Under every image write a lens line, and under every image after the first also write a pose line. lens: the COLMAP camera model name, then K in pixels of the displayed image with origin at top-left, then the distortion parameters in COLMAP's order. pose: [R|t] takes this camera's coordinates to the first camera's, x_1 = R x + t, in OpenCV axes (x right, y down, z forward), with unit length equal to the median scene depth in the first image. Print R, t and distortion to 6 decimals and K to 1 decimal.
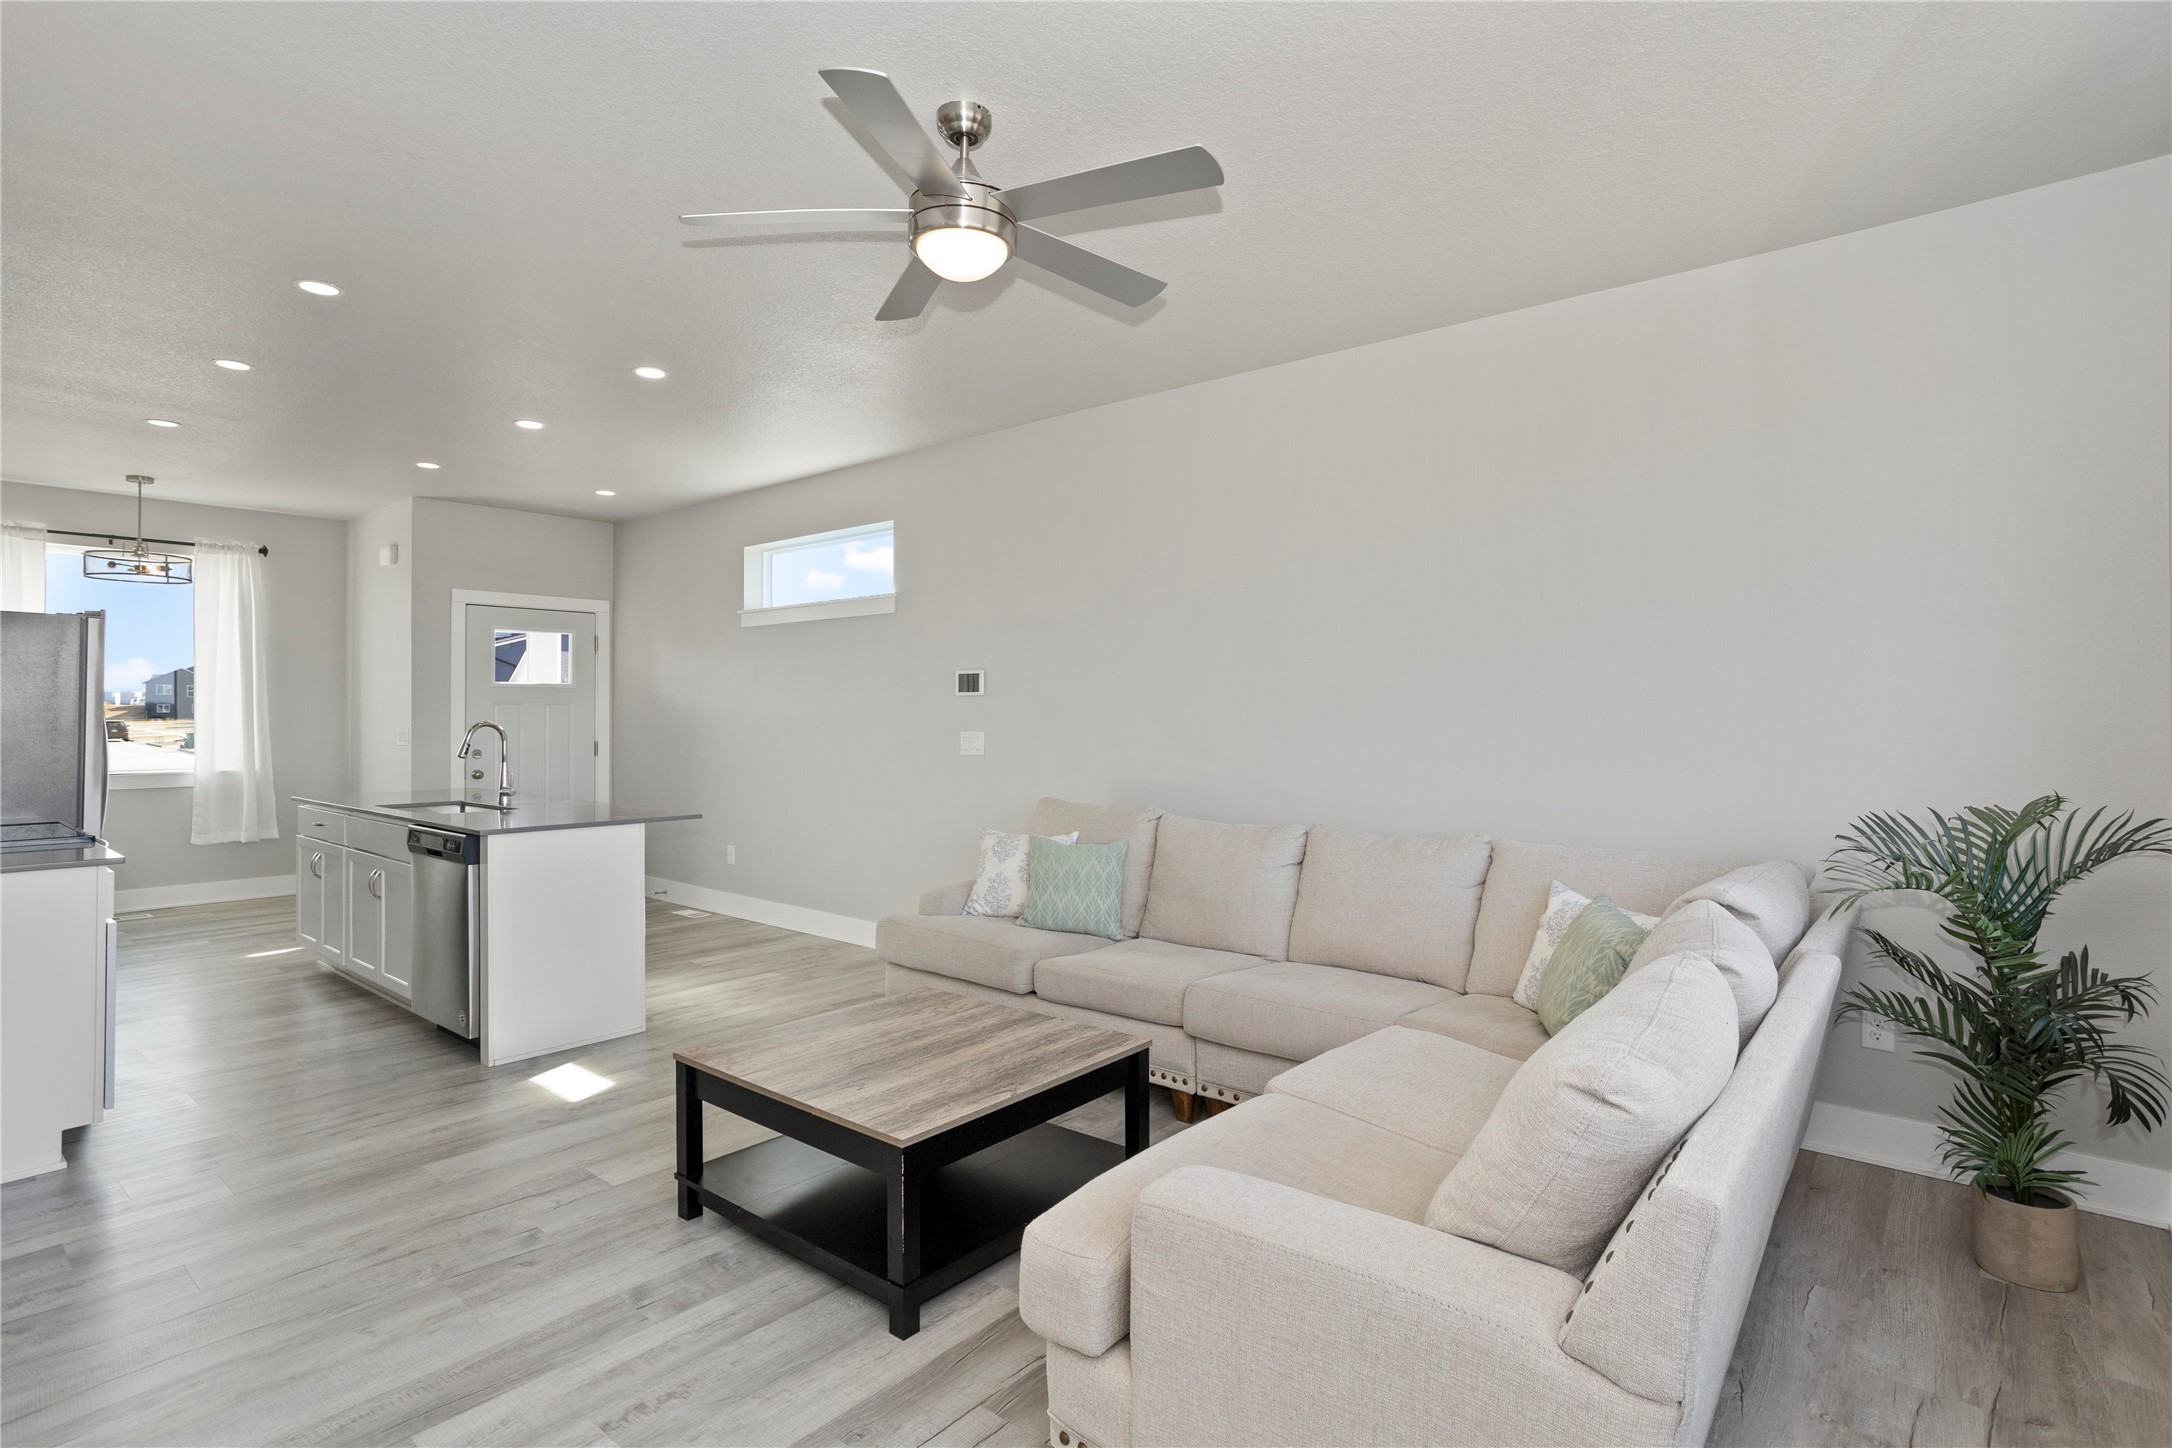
lens RADIAL K [[1068.5, 0, 1096.5], [0, 1068.5, 717.2], [0, 0, 1]] dist [-0.001180, -0.000310]
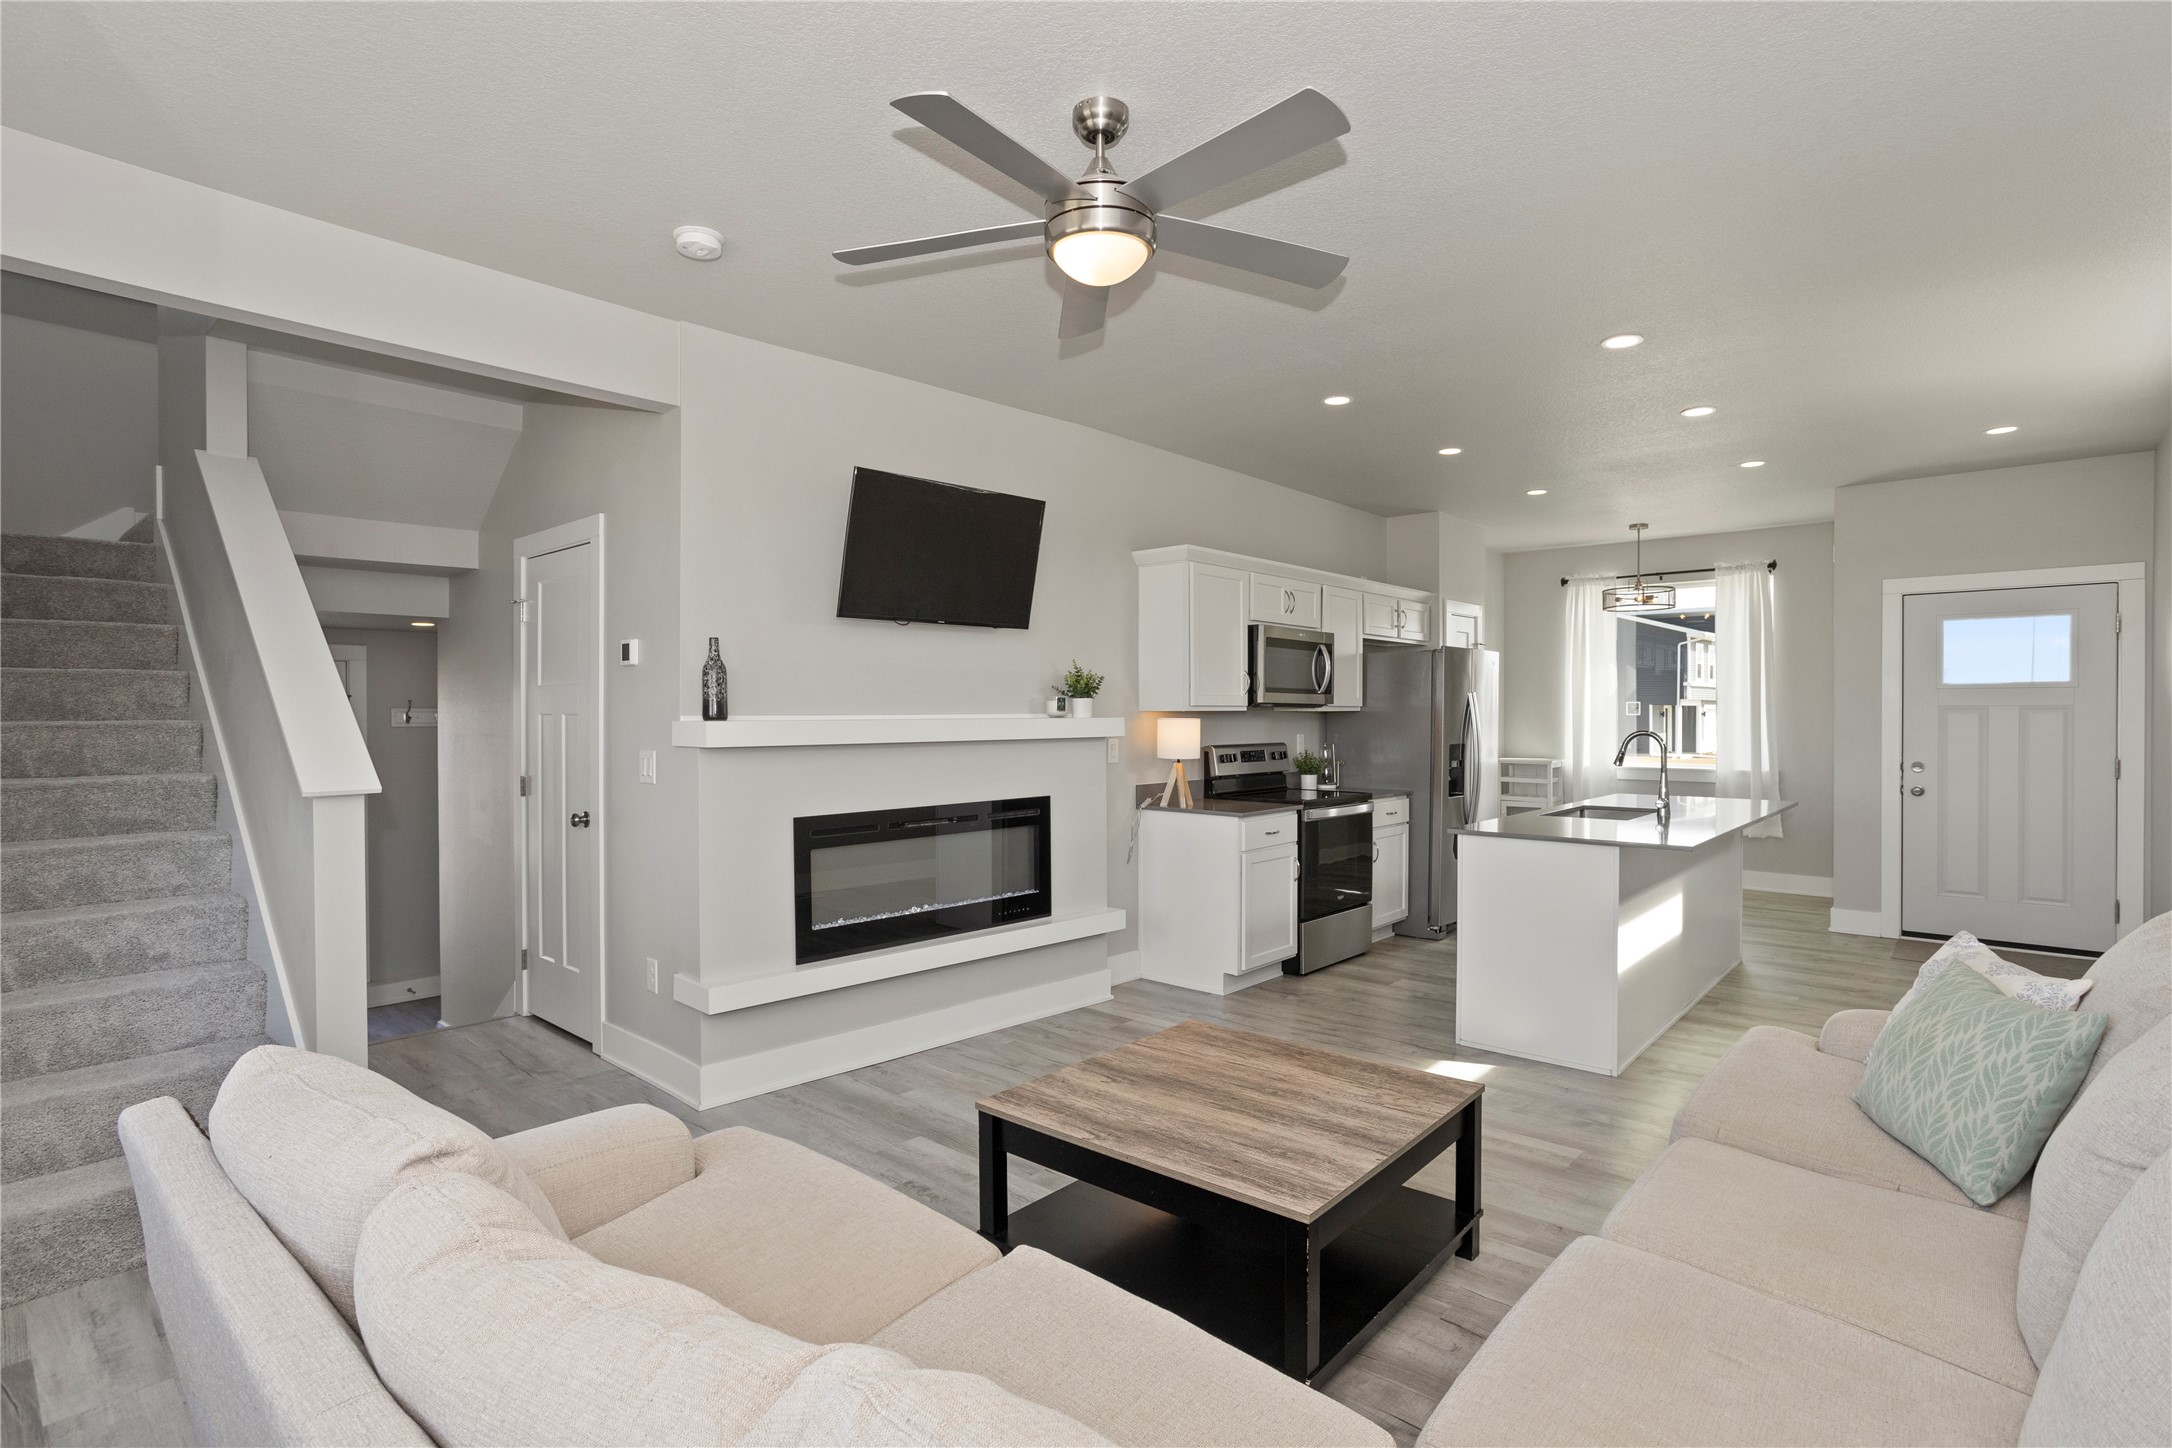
lens RADIAL K [[1068.5, 0, 1096.5], [0, 1068.5, 717.2], [0, 0, 1]] dist [-0.001180, -0.000310]
pose [[-0.018951, 0.002978, -0.999816, 0.337934], [-0.005525, 0.999980, 0.003083, -0.005002], [0.999805, 0.005582, -0.018934, 0.405399]]
